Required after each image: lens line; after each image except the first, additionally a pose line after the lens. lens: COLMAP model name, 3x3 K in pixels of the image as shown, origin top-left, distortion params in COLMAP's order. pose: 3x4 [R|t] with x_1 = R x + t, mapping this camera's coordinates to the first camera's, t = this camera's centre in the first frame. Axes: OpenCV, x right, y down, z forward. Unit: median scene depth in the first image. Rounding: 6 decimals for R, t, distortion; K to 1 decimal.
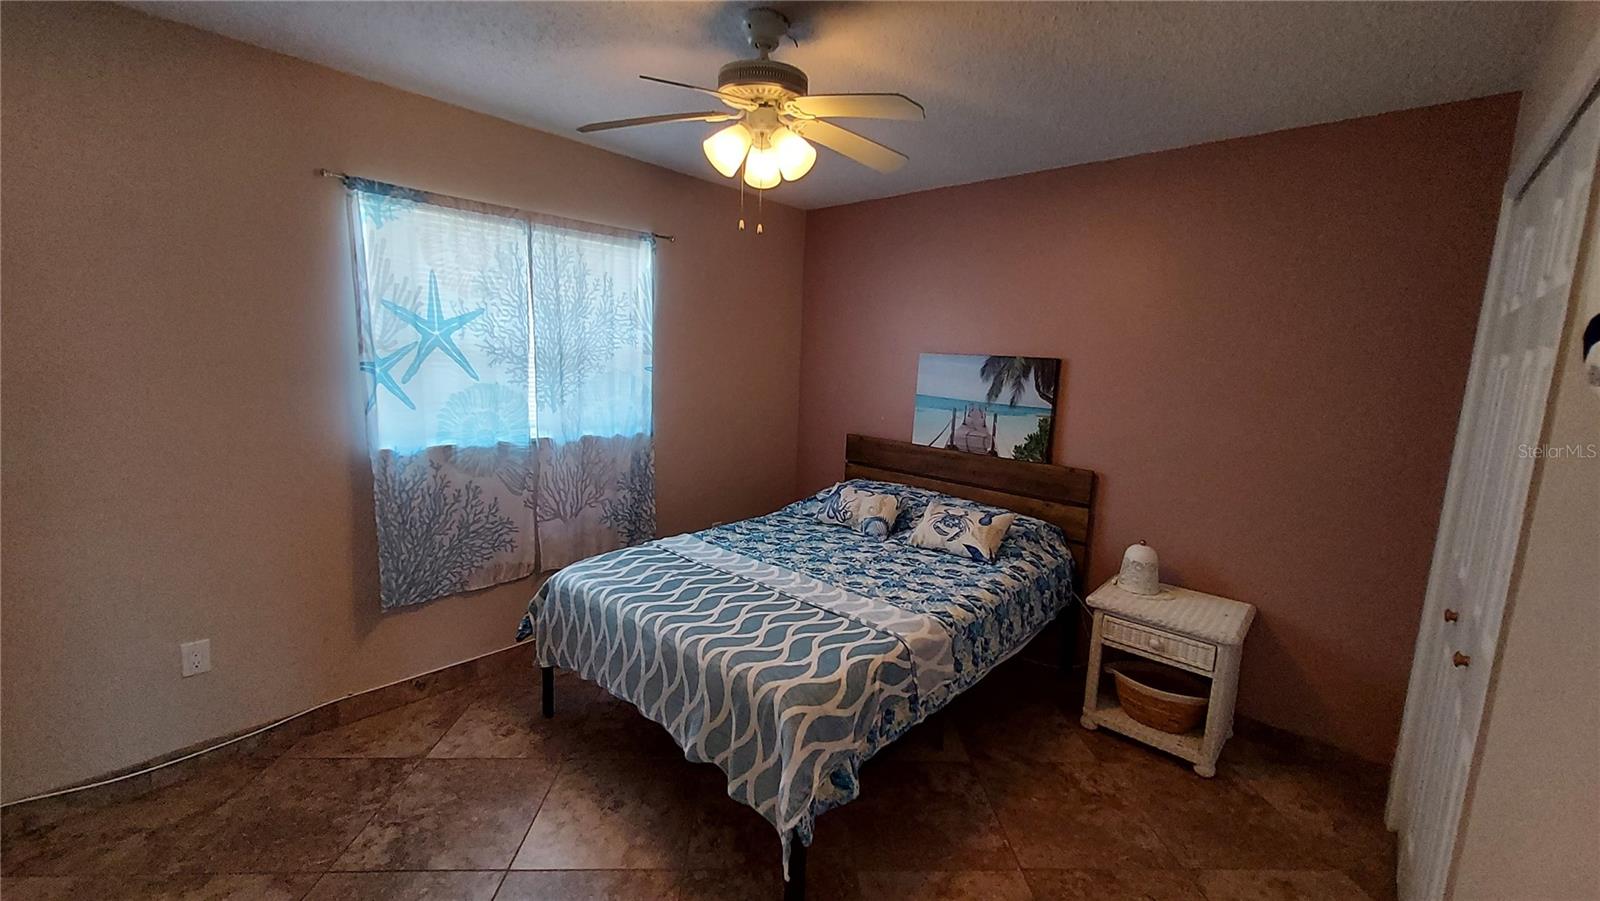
lens RADIAL K [[631.2, 0, 804.0], [0, 631.2, 445.6], [0, 0, 1]] dist [0.001585, -0.000555]
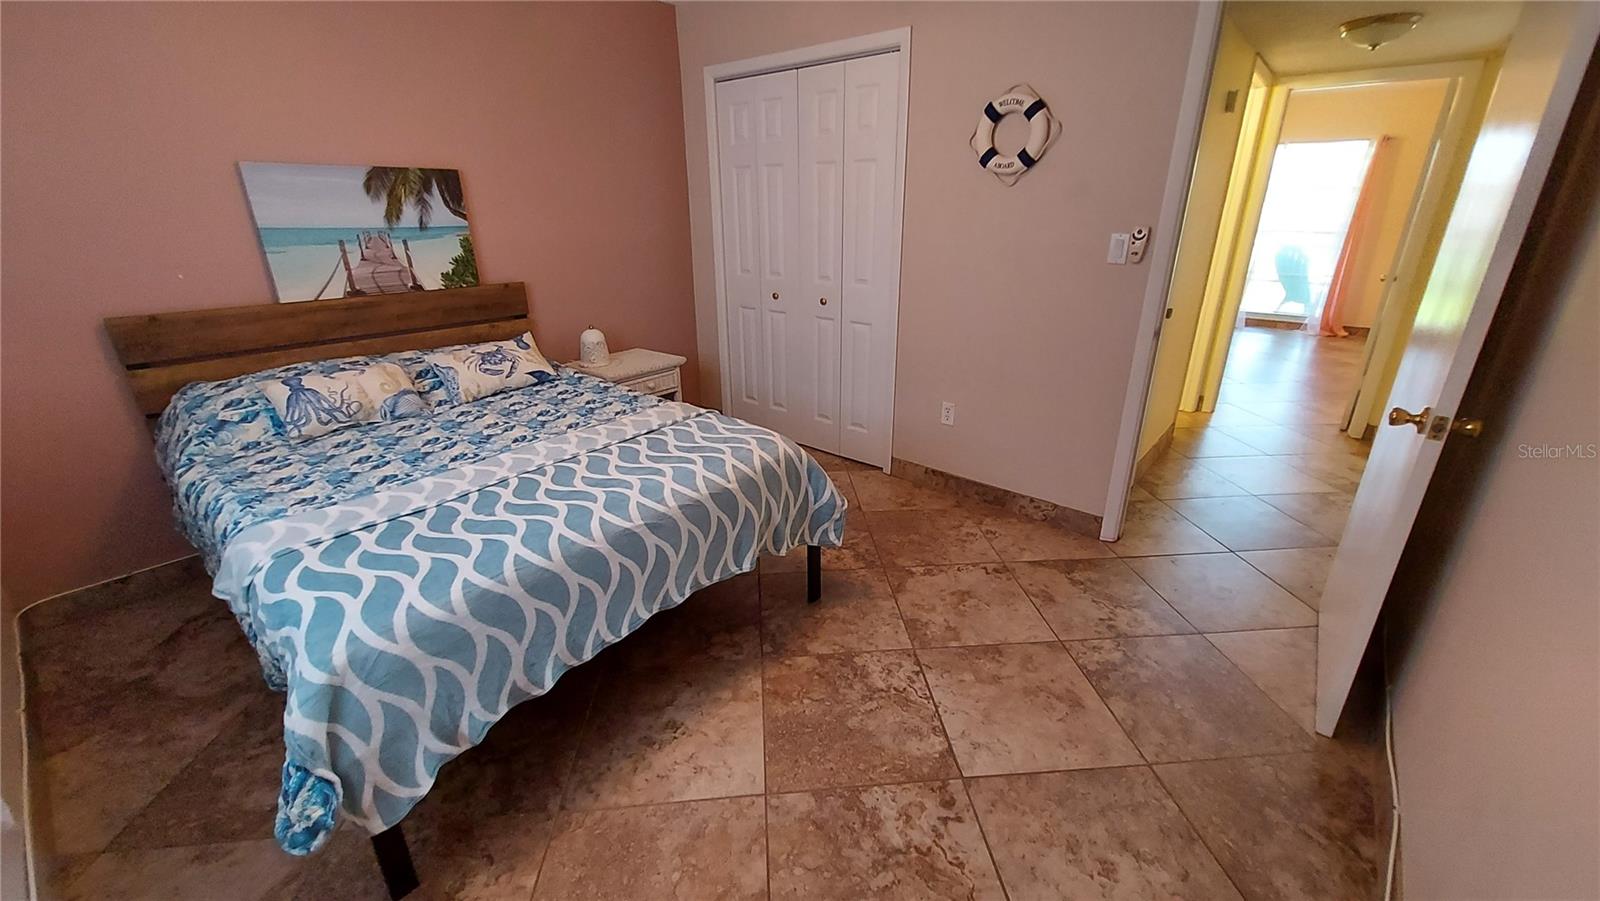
lens RADIAL K [[631.2, 0, 803.1], [0, 631.2, 452.6], [0, 0, 1]] dist [0.001585, -0.000555]
pose [[-0.045109, -0.401802, 0.914615, -0.633860], [0.145735, 0.903105, 0.403934, -0.058727], [-0.988295, 0.151512, 0.017818, 0.505677]]
